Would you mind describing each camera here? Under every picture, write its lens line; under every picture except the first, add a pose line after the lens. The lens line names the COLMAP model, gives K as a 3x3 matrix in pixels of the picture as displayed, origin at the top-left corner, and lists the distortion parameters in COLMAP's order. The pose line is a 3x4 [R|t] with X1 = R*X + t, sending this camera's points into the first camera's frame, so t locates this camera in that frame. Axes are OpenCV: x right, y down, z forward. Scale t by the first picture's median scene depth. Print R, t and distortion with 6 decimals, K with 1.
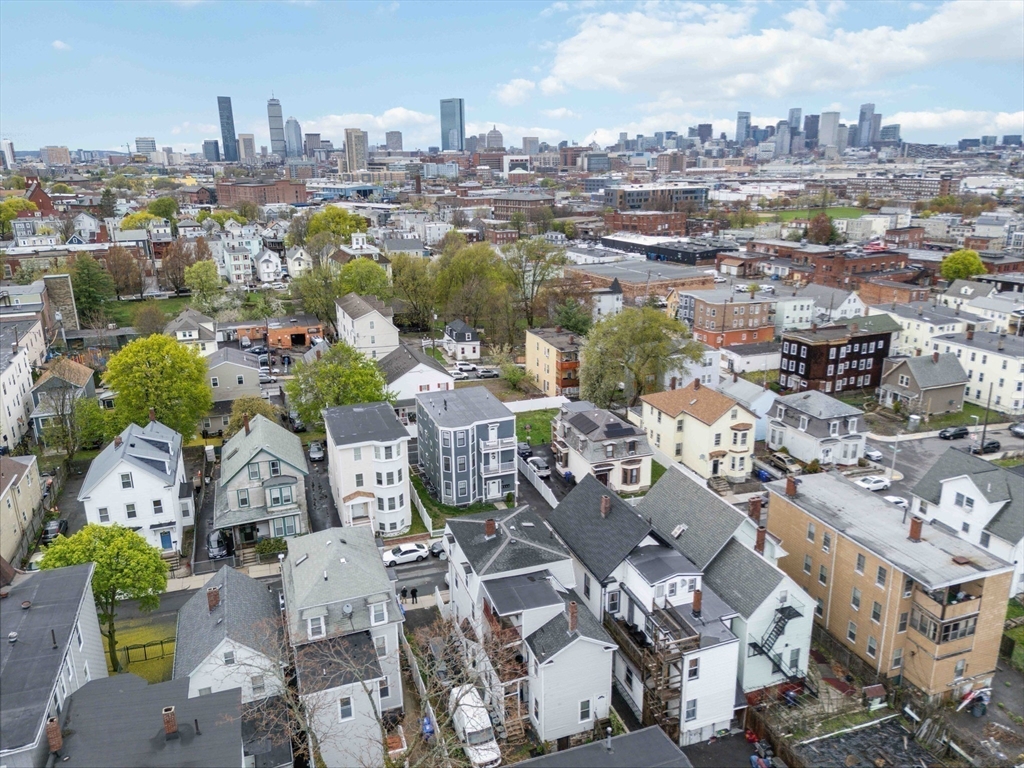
lens RADIAL K [[753.0, 0, 516.6], [0, 753.0, 384.8], [0, 0, 1]] dist [0.054445, -0.036464]
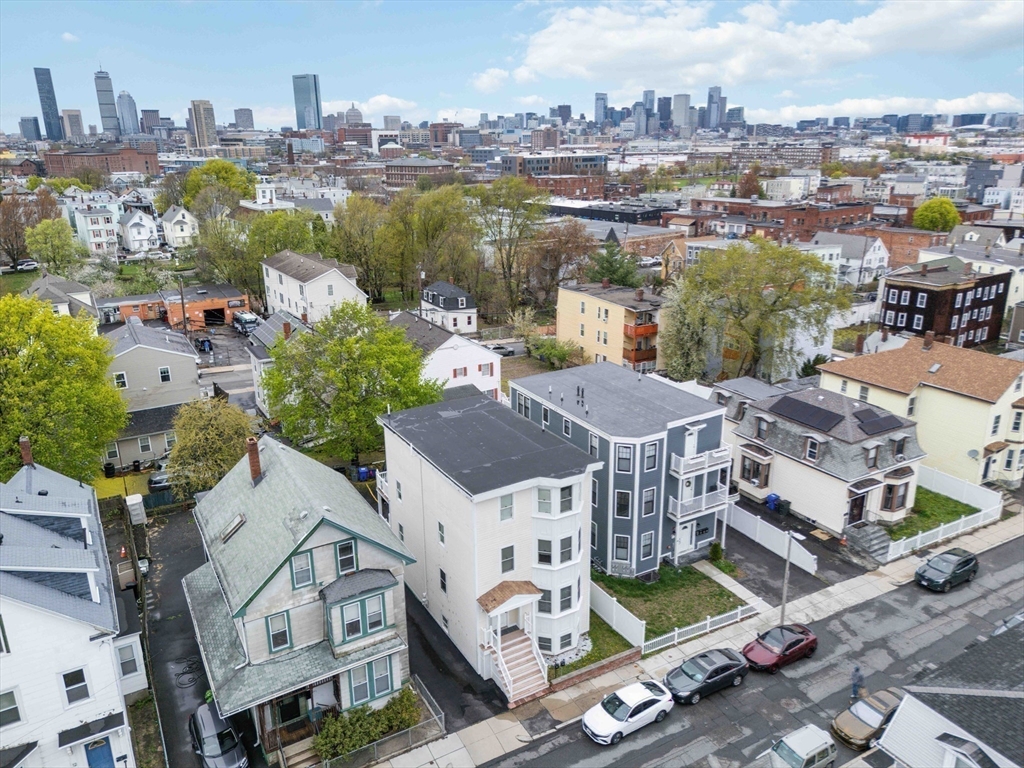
lens RADIAL K [[753.0, 0, 515.1], [0, 753.0, 383.4], [0, 0, 1]] dist [0.054445, -0.036464]
pose [[0.984430, -0.055755, 0.166702, -0.119937], [0.052631, 0.998347, 0.023103, 0.000788], [-0.167714, -0.013969, 0.985737, 0.224163]]
